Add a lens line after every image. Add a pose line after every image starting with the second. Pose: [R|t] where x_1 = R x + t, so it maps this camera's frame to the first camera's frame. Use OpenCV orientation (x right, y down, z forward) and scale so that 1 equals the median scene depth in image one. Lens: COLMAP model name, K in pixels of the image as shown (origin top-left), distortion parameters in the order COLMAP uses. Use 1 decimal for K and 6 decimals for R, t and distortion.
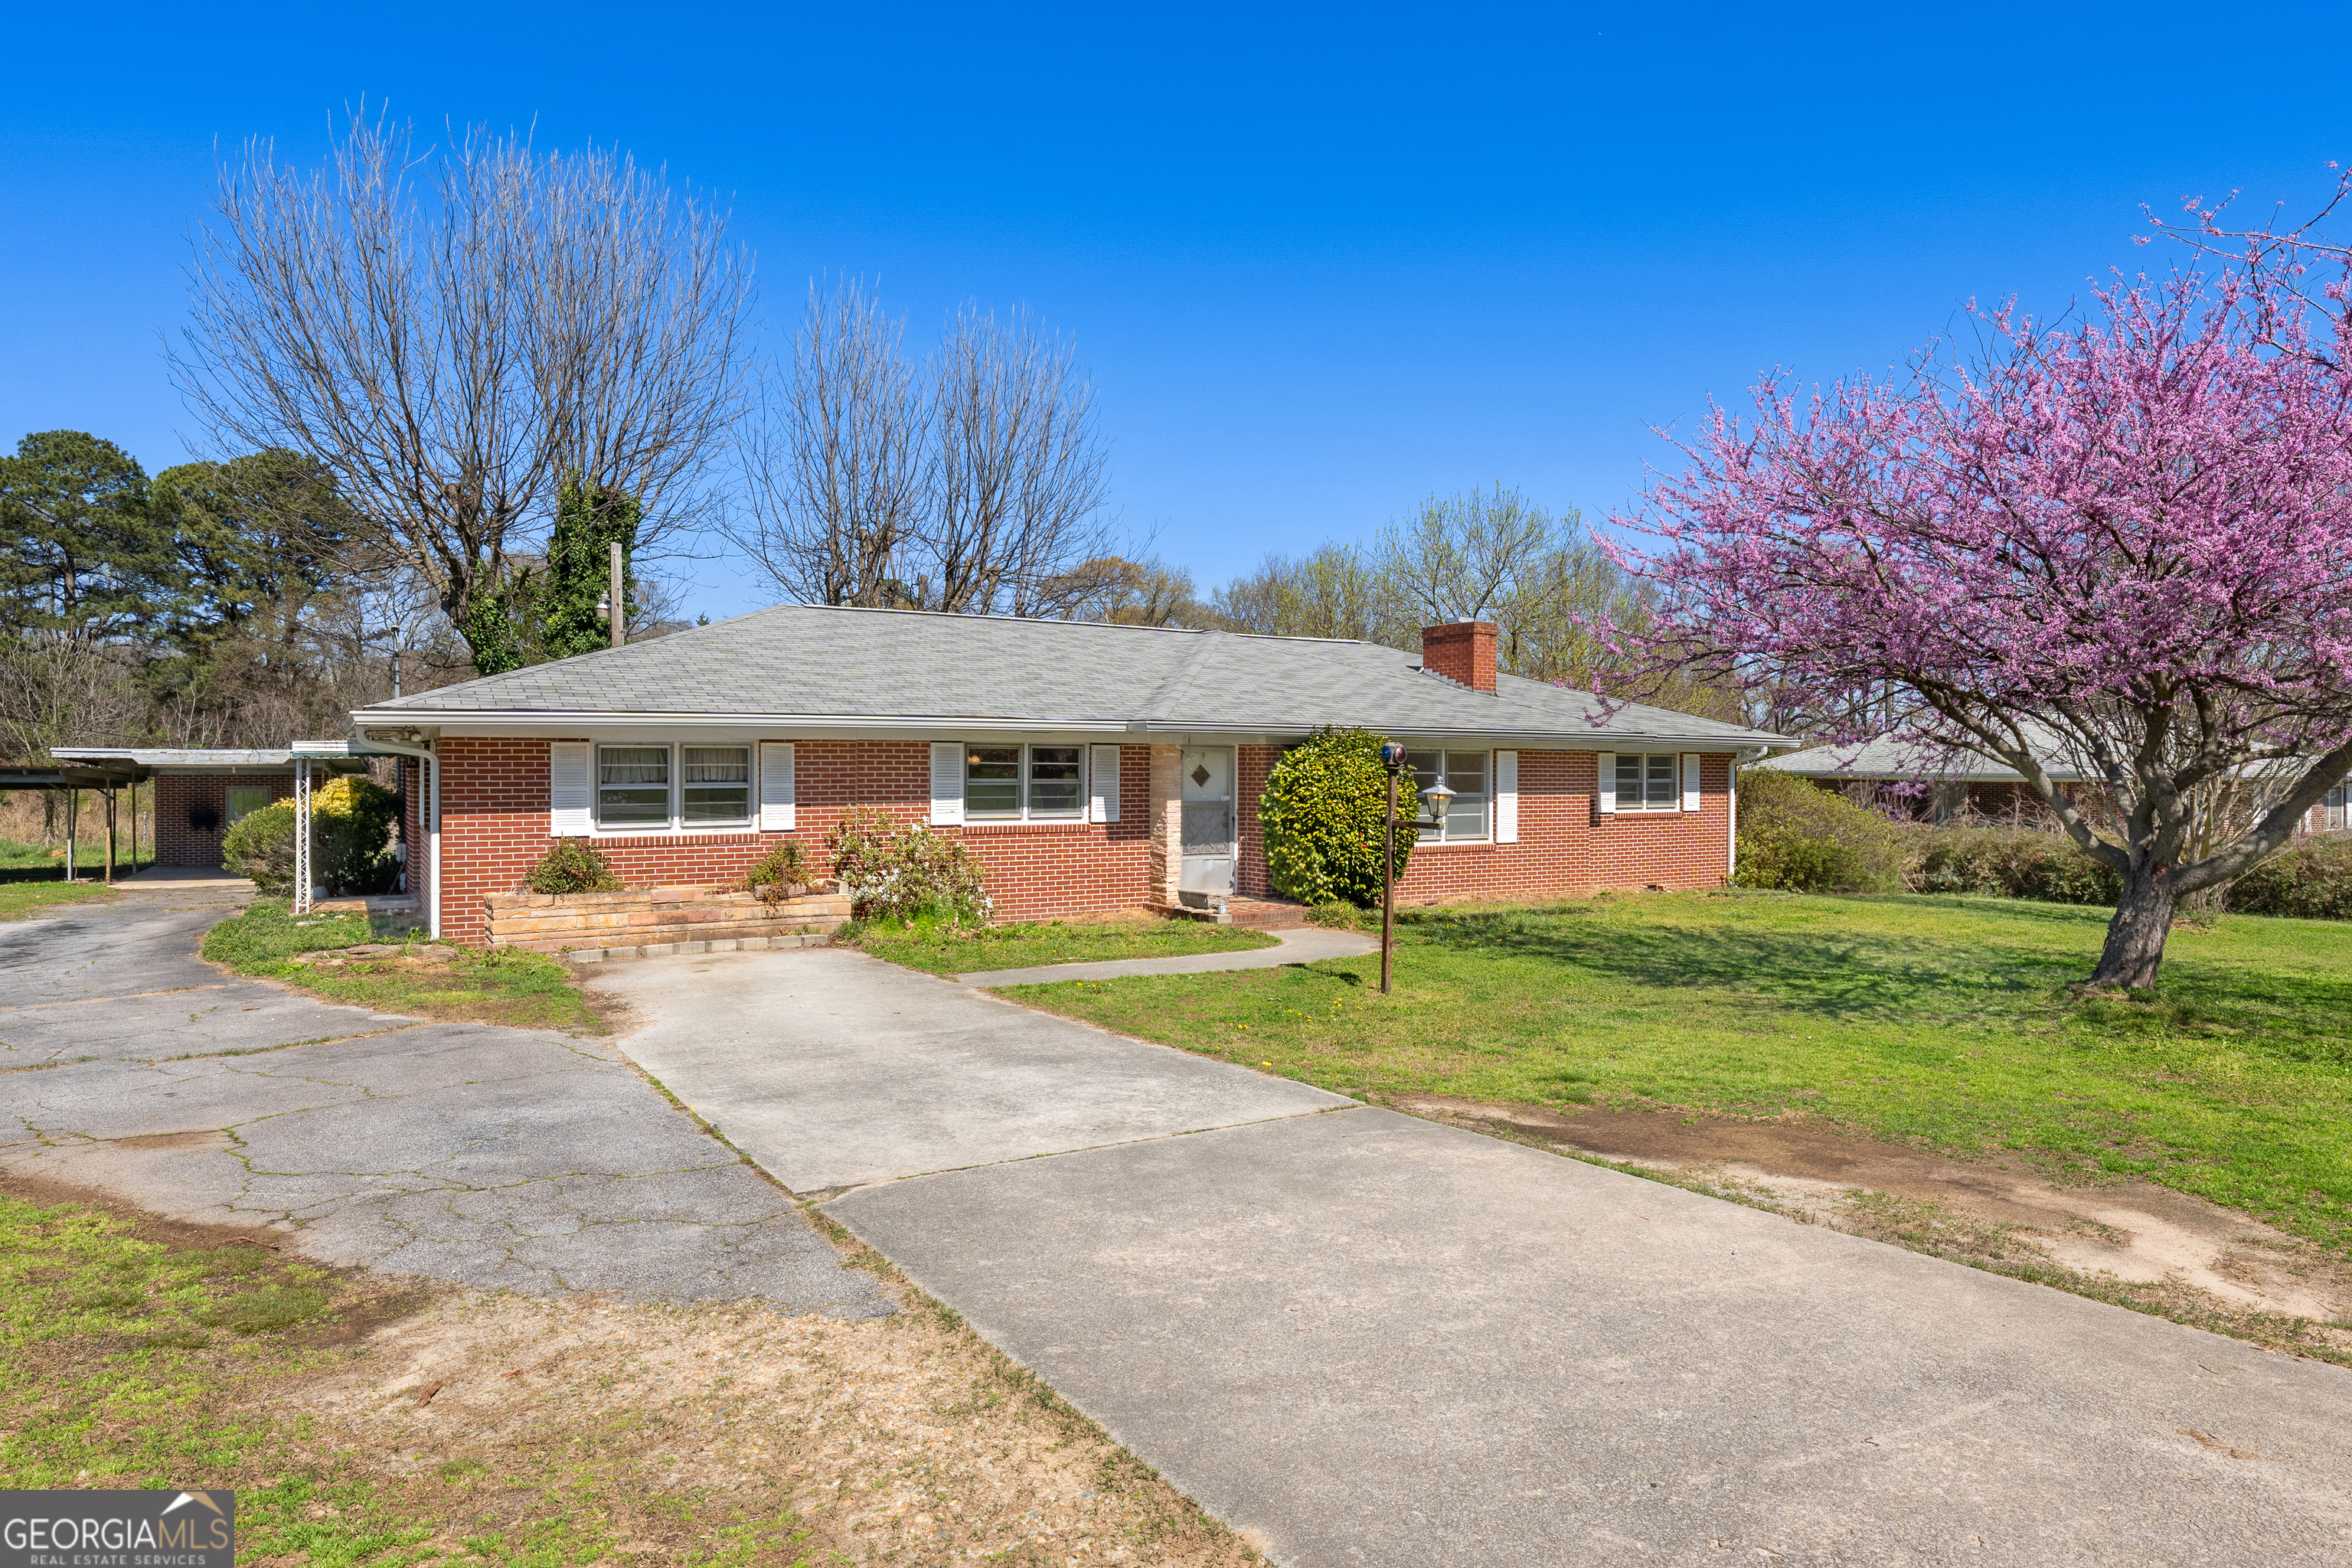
lens RADIAL K [[1403.1, 0, 1180.3], [0, 1403.1, 785.8], [0, 0, 1]] dist [-0.001478, 0.000010]
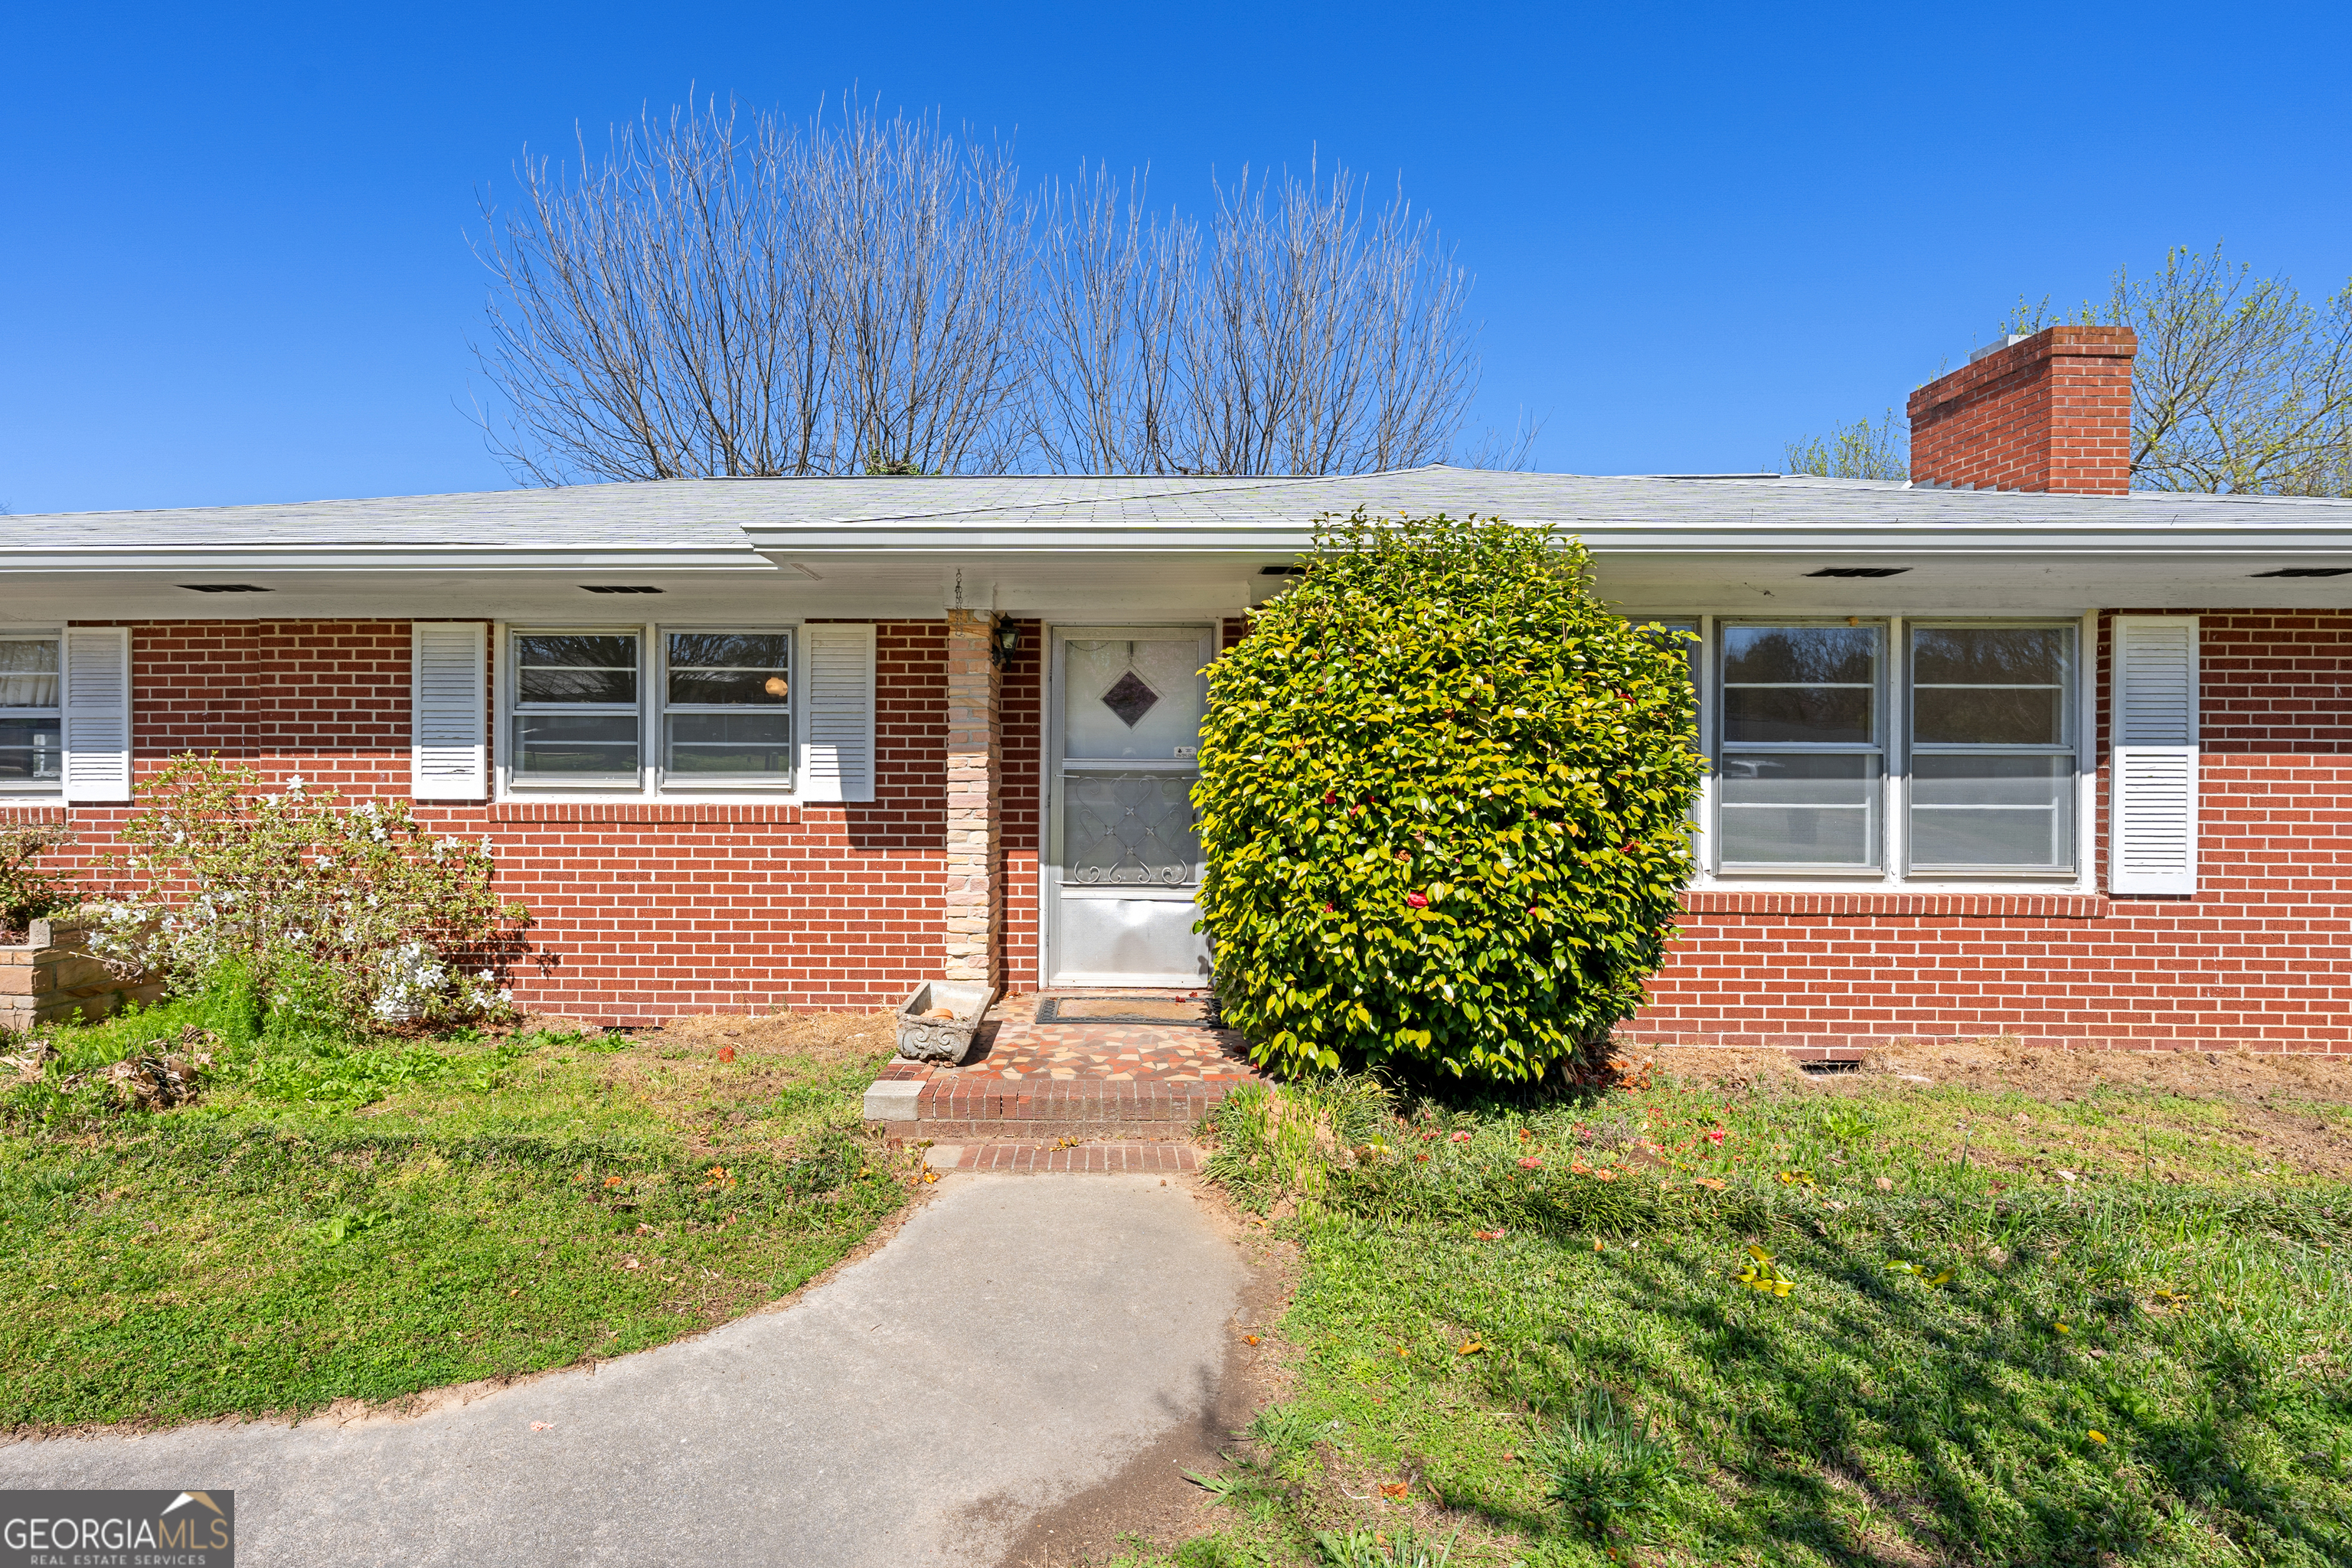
lens RADIAL K [[1044.0, 0, 1172.8], [0, 1044.0, 780.2], [0, 0, 1]] dist [-0.000393, 0.000177]
pose [[0.827136, 0.012186, -0.561870, 0.184079], [-0.008270, 0.999921, 0.009513, 0.012901], [0.561942, -0.003222, 0.827171, 0.681775]]
